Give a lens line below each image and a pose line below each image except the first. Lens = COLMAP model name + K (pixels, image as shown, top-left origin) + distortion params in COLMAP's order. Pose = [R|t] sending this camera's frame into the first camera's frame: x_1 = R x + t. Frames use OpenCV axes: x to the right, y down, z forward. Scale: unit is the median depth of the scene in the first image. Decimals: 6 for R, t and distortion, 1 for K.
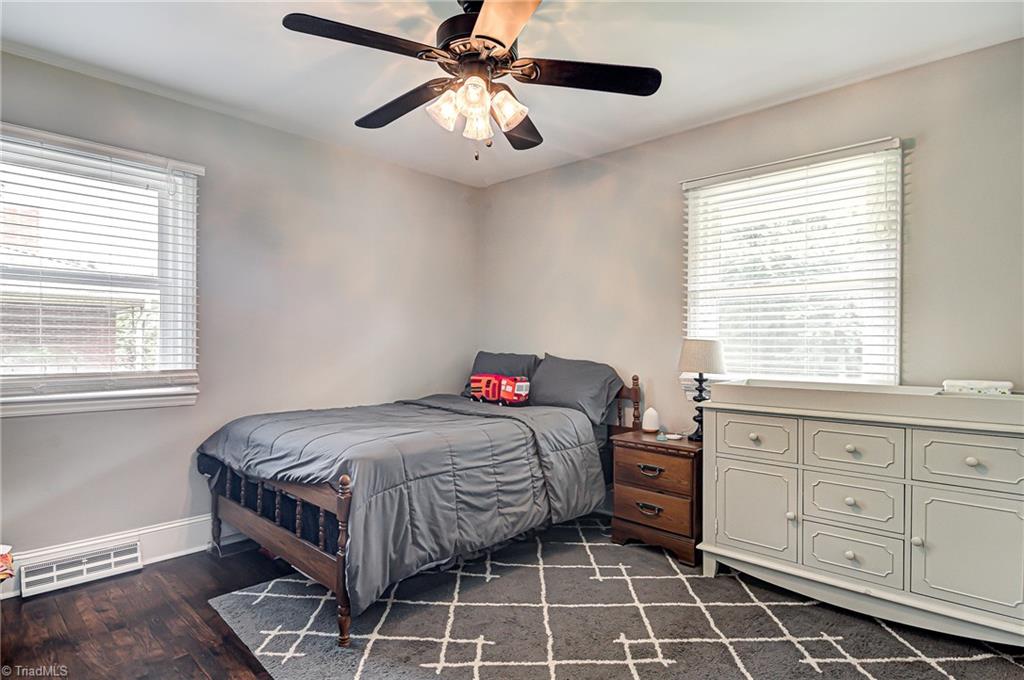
lens RADIAL K [[549.0, 0, 509.5], [0, 549.0, 359.7], [0, 0, 1]] dist [0.001800, -0.000547]
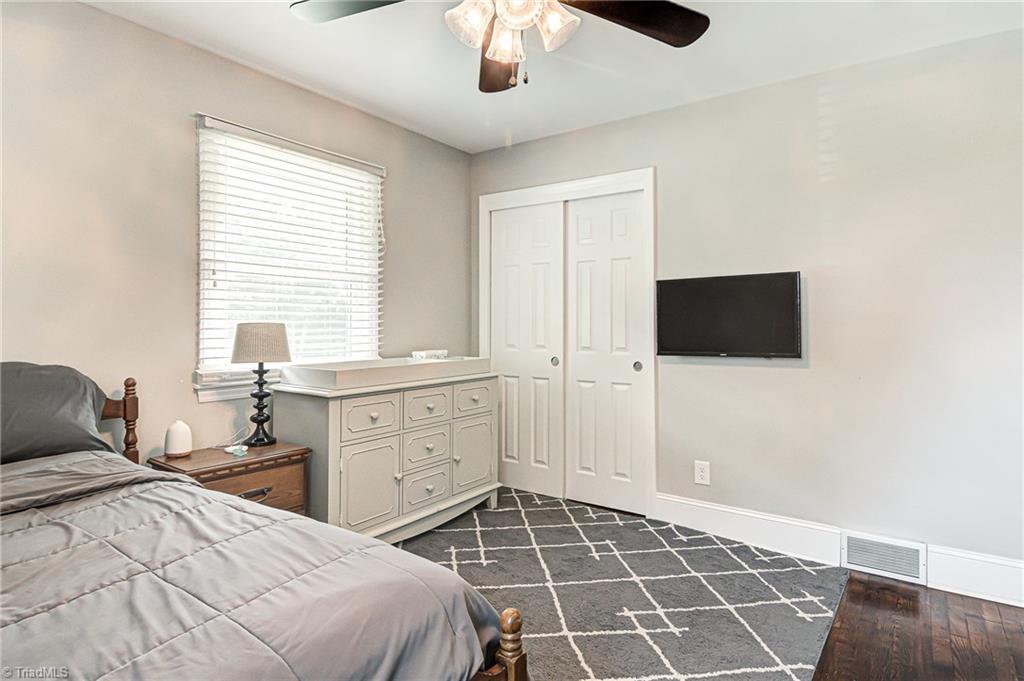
lens RADIAL K [[558.6, 0, 512.0], [0, 558.6, 340.5], [0, 0, 1]] dist [-0.001215, -0.000350]
pose [[-0.141753, -0.024474, 0.989599, -0.543058], [0.037478, 0.998845, 0.030071, -0.021110], [-0.989192, 0.041351, -0.140672, 0.747011]]
